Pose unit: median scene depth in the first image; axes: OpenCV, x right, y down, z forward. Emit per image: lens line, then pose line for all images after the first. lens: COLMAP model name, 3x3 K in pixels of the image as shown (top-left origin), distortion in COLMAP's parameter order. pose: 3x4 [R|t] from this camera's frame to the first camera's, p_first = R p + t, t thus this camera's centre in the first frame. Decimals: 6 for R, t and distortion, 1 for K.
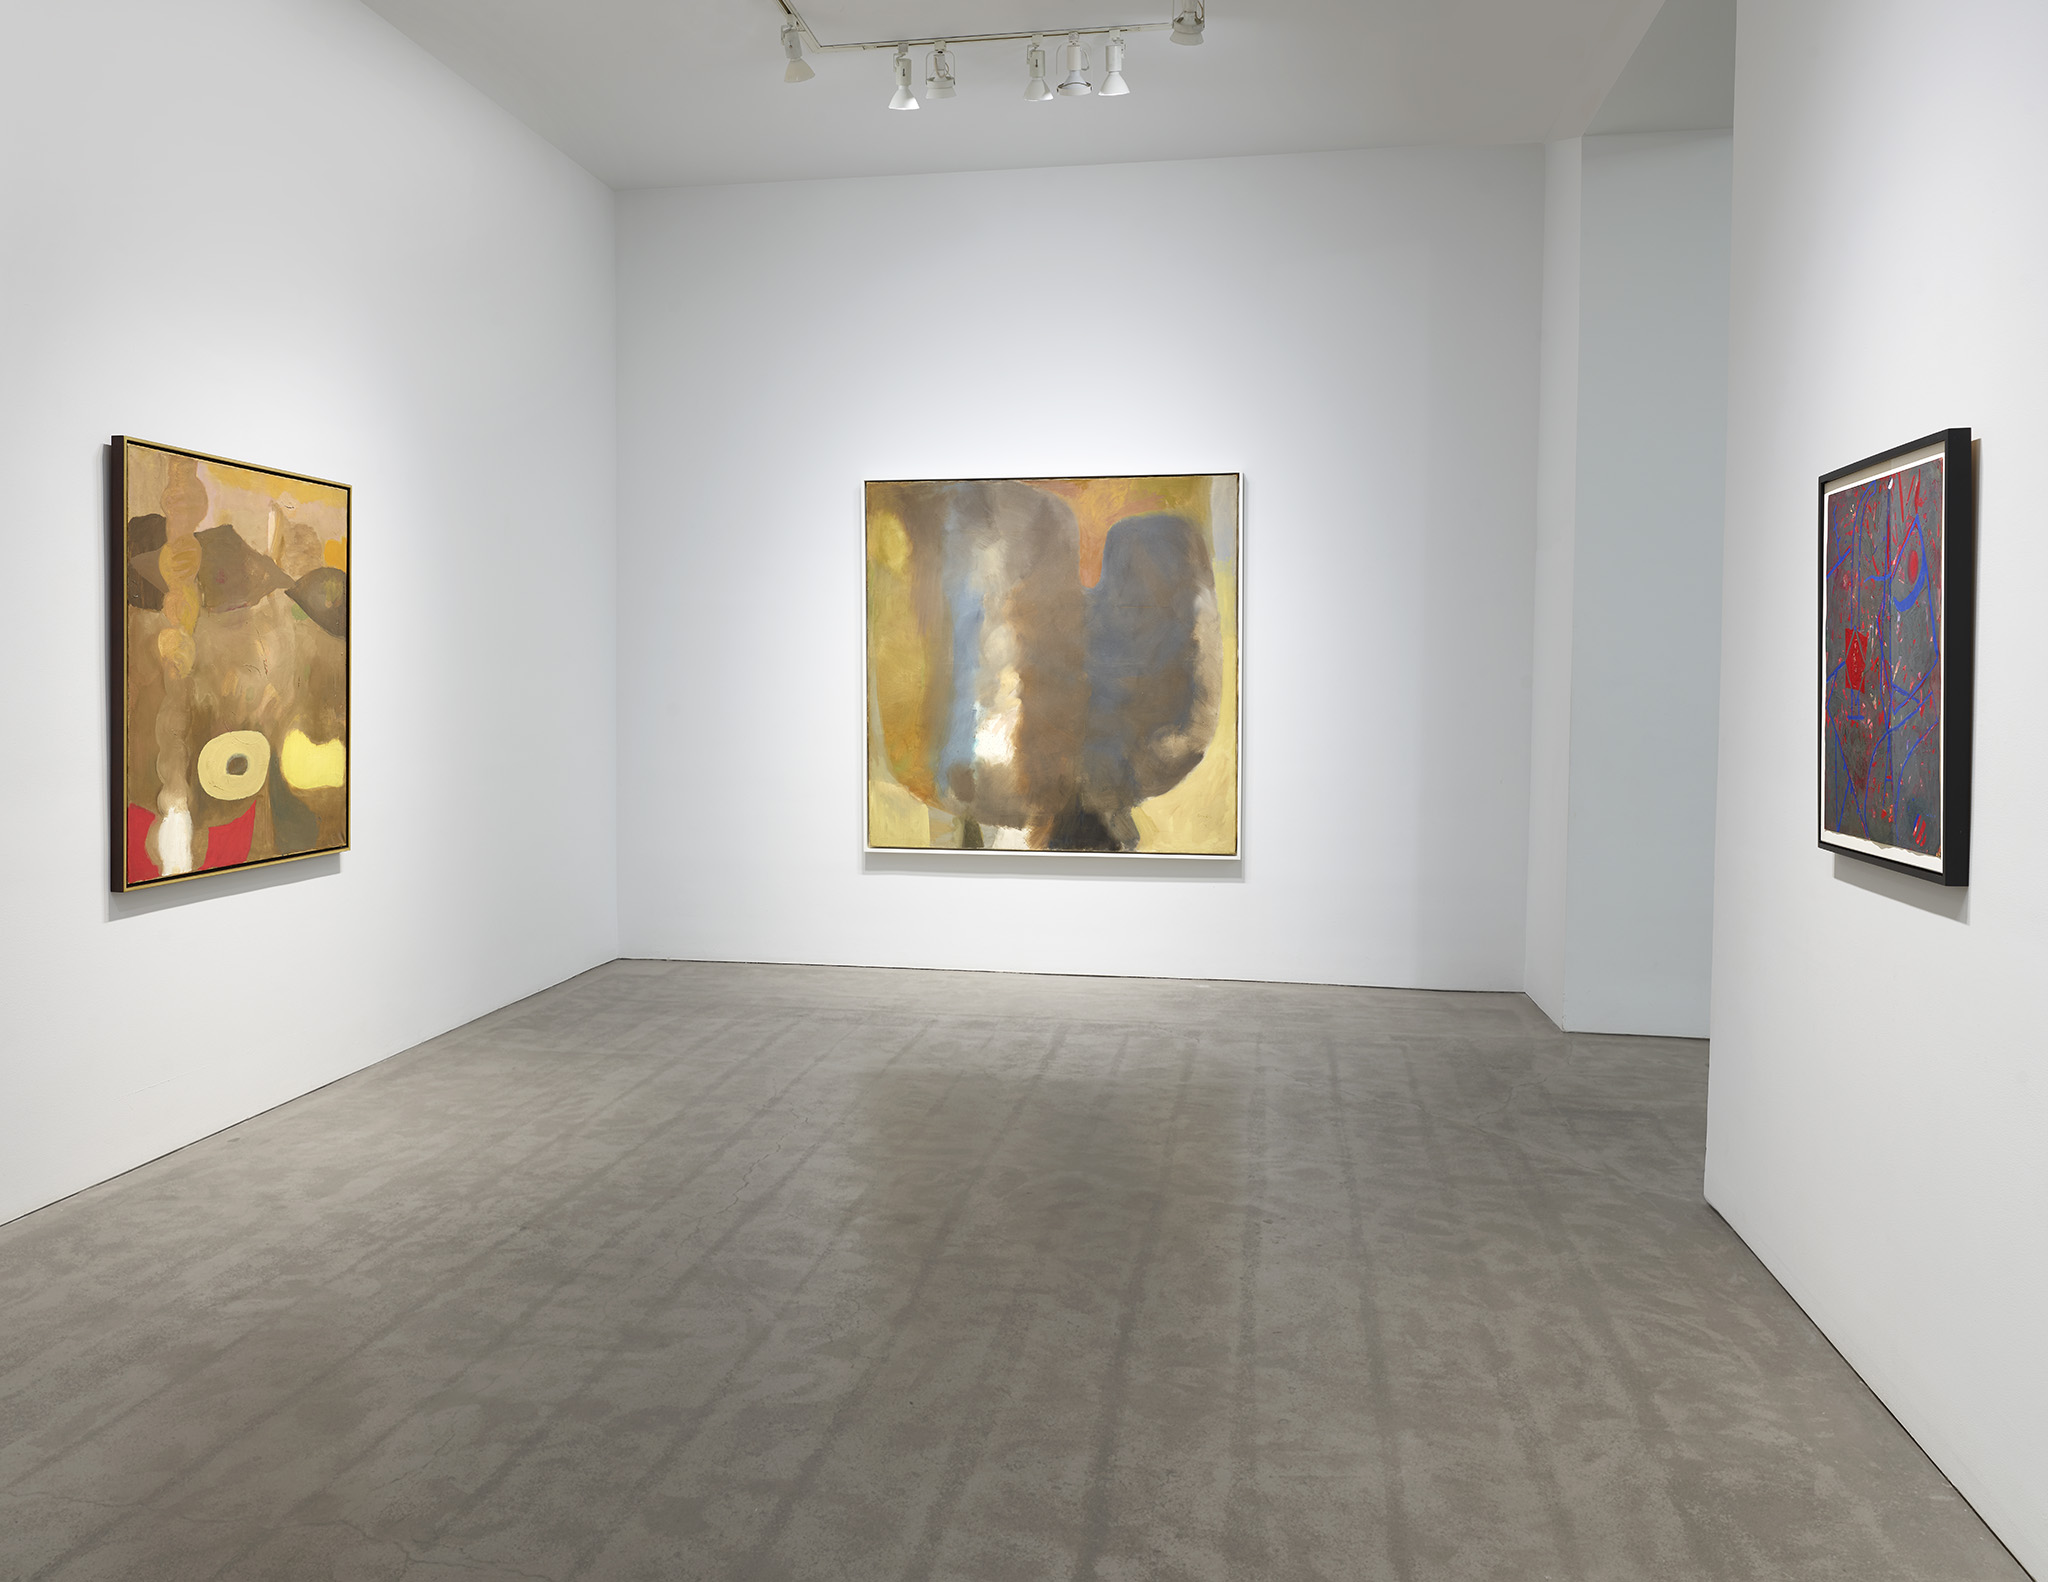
lens RADIAL K [[1562.9, 0, 1107.6], [0, 1562.9, 748.6], [0, 0, 1]] dist [-0.013707, 0.009333]
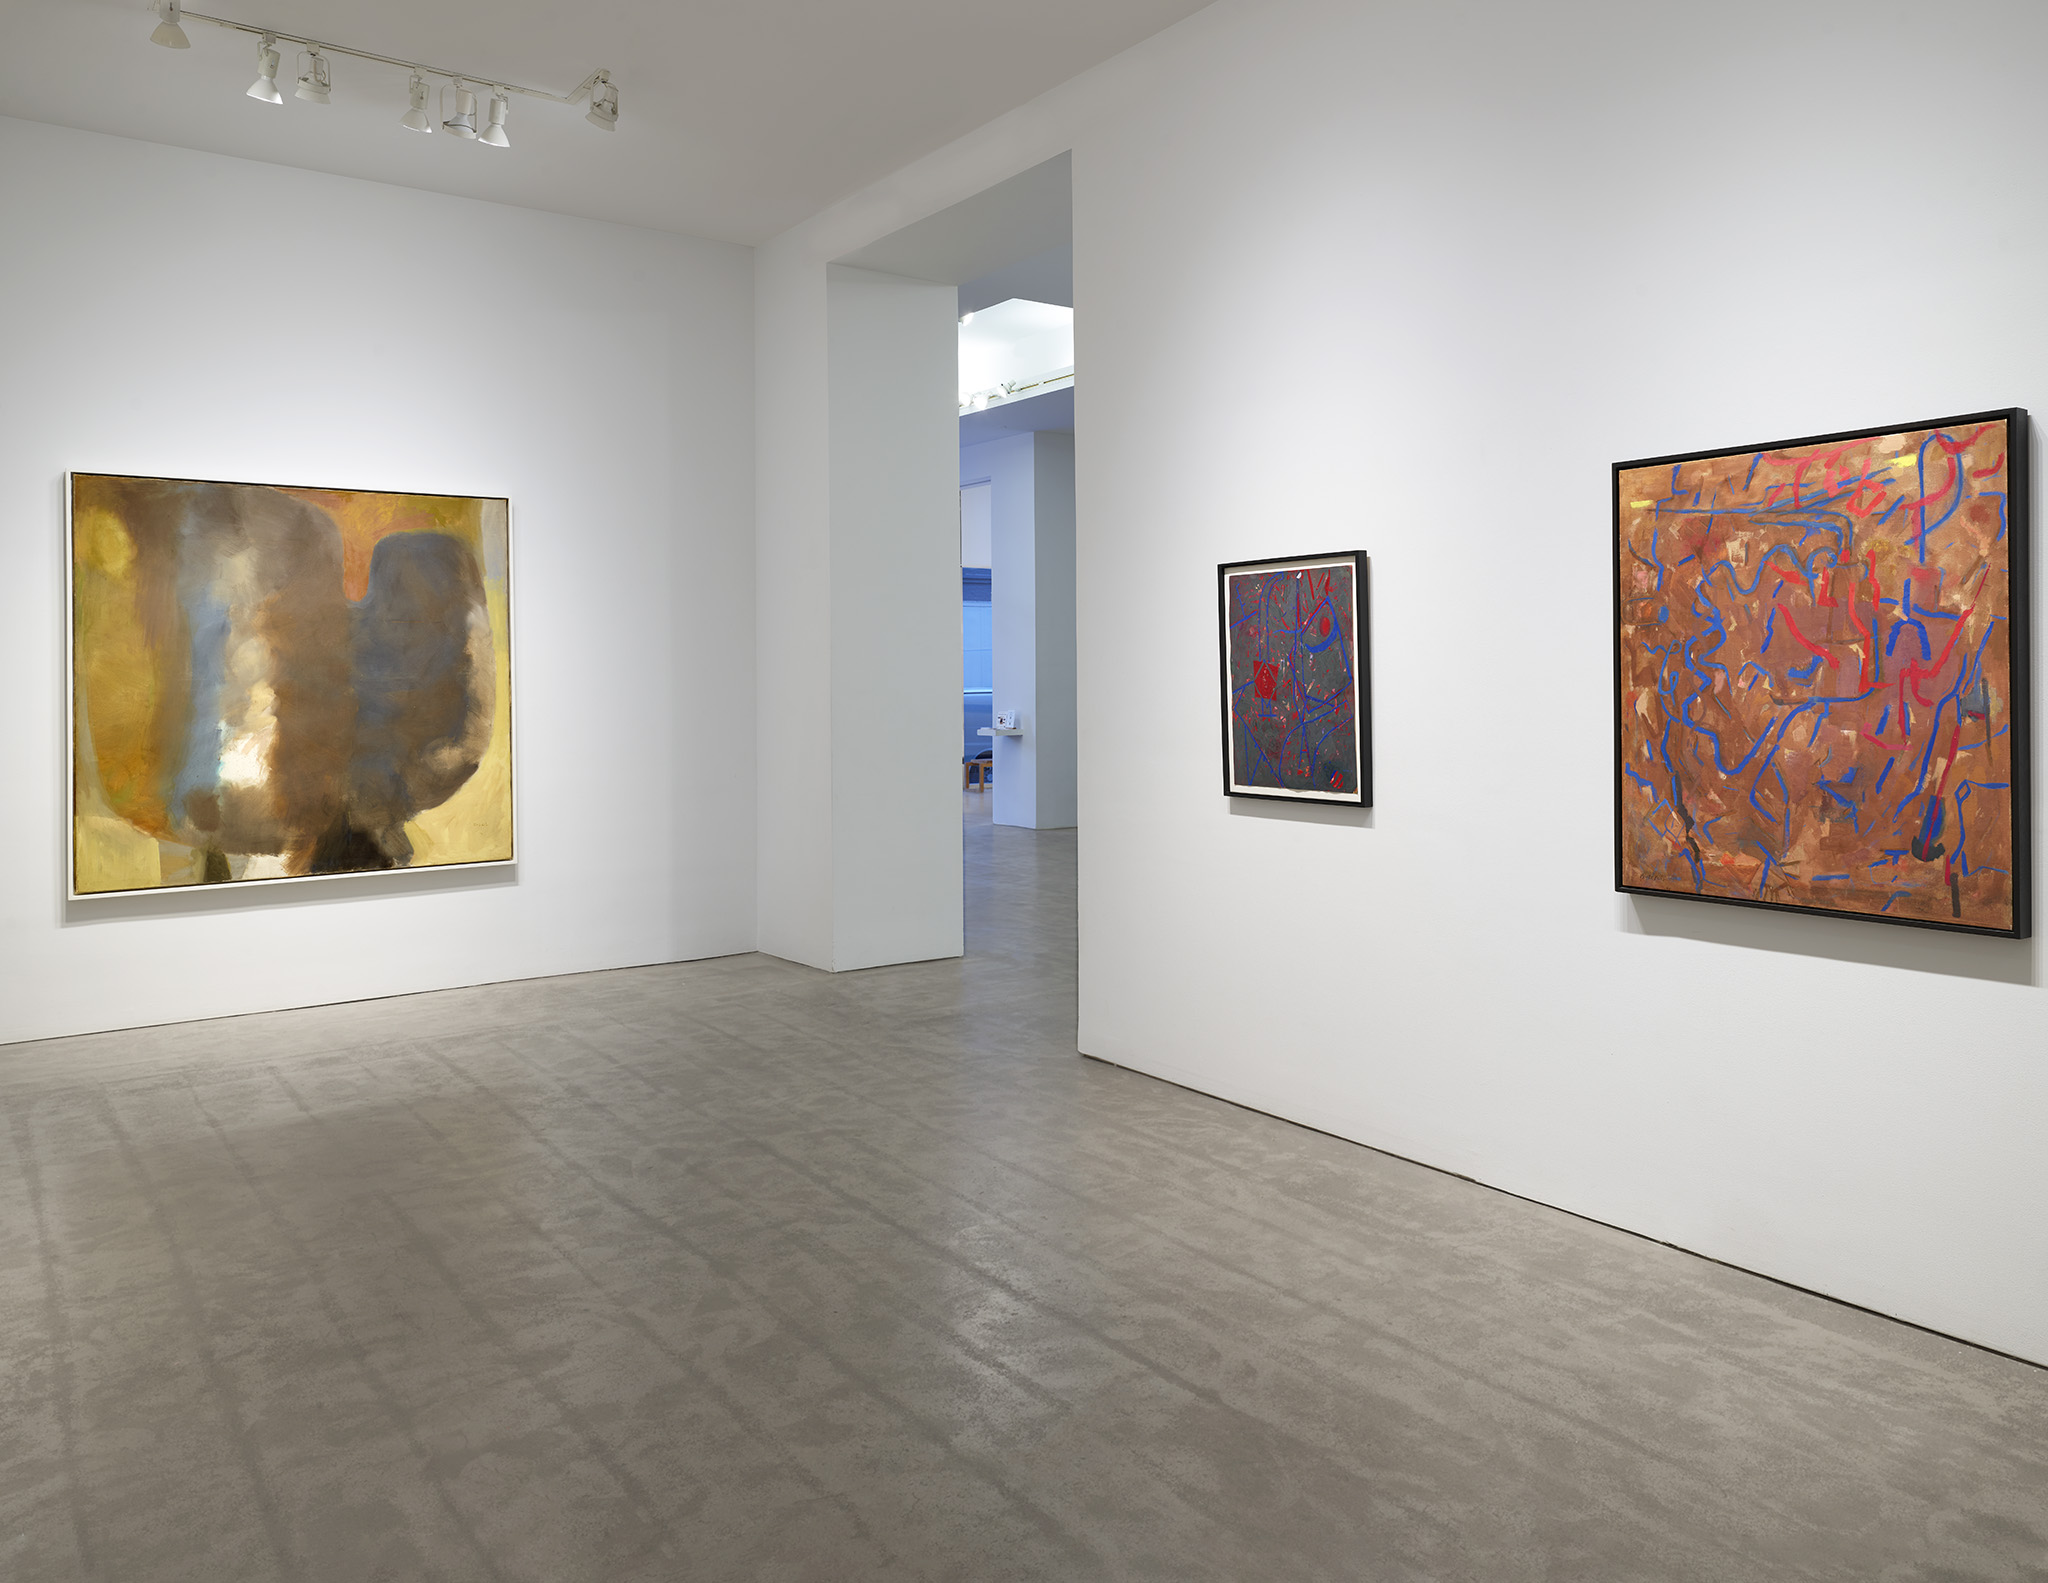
lens RADIAL K [[1562.9, 0, 1010.1], [0, 1562.9, 670.4], [0, 0, 1]] dist [-0.013707, 0.009333]
pose [[0.682790, -0.007818, 0.730572, -0.557968], [0.041633, 0.998734, -0.028222, -0.018584], [-0.729427, 0.049686, 0.682252, 0.041433]]
